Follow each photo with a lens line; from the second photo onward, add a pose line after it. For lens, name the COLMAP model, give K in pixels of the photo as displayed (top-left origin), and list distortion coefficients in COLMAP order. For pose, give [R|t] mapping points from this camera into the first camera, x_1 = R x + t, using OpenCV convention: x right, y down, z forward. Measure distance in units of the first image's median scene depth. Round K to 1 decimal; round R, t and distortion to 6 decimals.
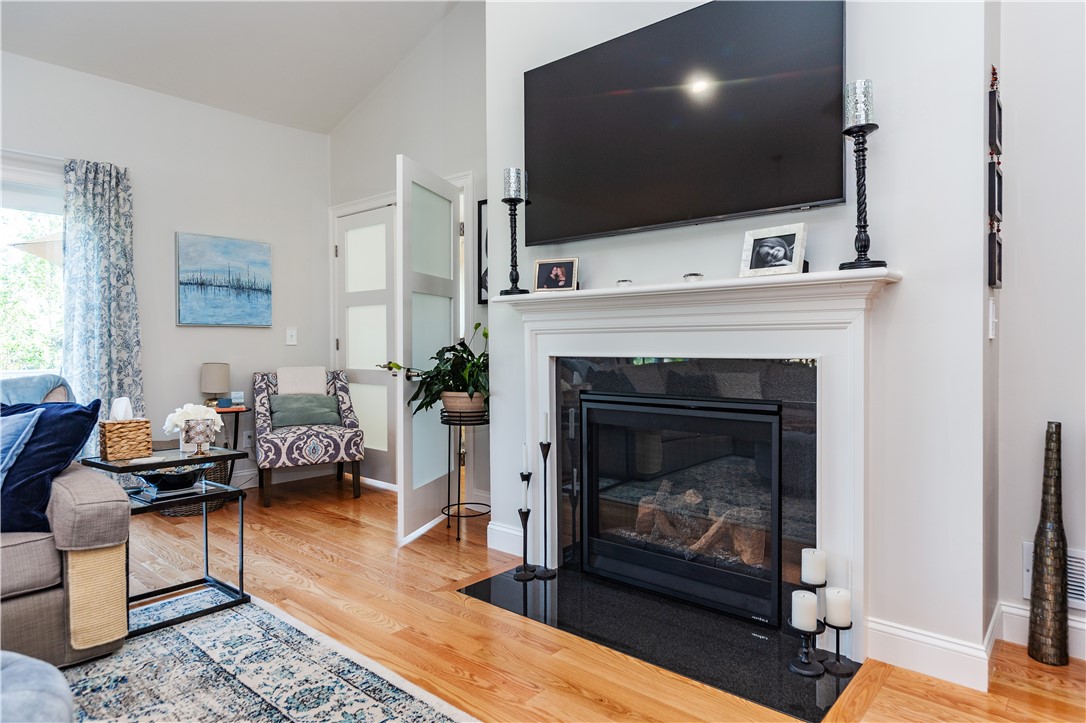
lens RADIAL K [[609.0, 0, 602.8], [0, 609.0, 350.5], [0, 0, 1]] dist [-0.003027, -0.001135]
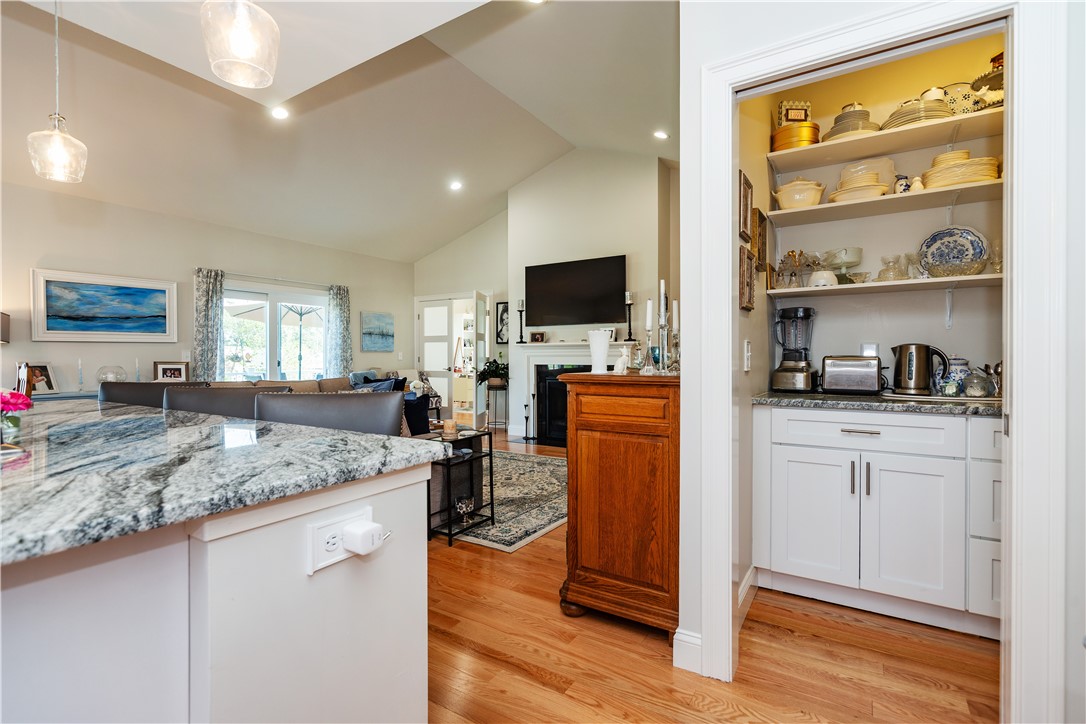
lens RADIAL K [[503.7, 0, 537.4], [0, 503.7, 360.1], [0, 0, 1]] dist [-0.001013, 0.000462]
pose [[0.995687, -0.000351, 0.092771, -0.290733], [0.000402, 1.000000, -0.000541, -0.010460], [-0.092771, 0.000576, 0.995687, -1.376034]]
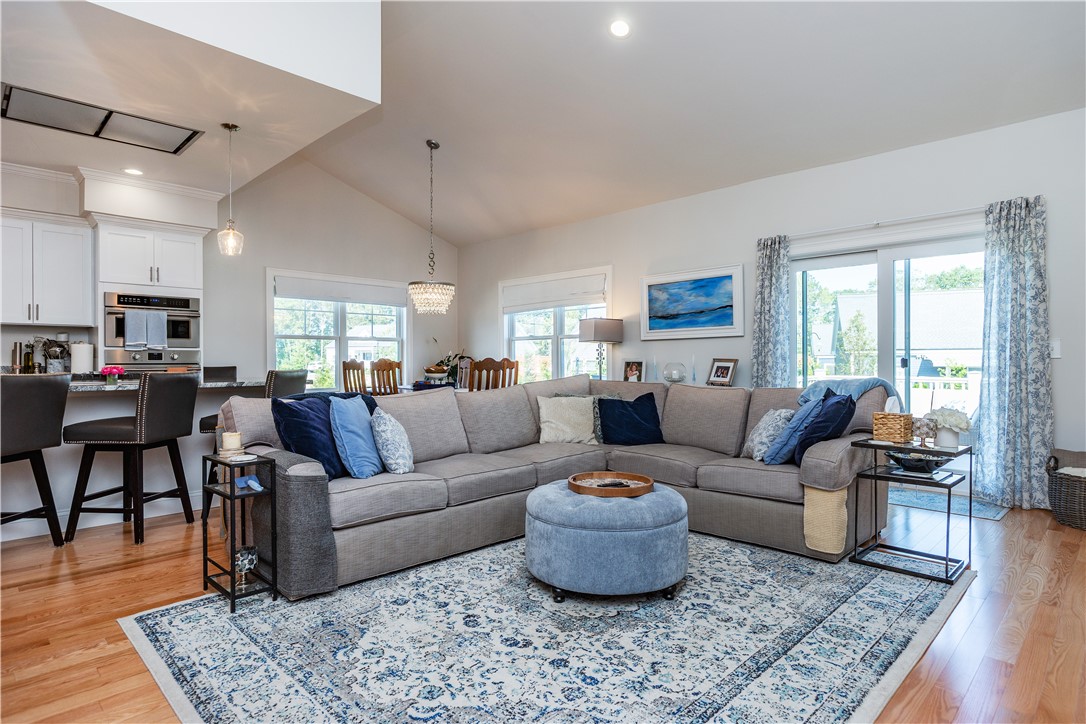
lens RADIAL K [[603.8, 0, 542.2], [0, 603.8, 362.2], [0, 0, 1]] dist [-0.004837, -0.000858]
pose [[-0.117332, 0.004047, -0.993085, 0.517942], [-0.005971, 0.999971, 0.004781, -0.000182], [0.993075, 0.006491, -0.117304, 0.314466]]
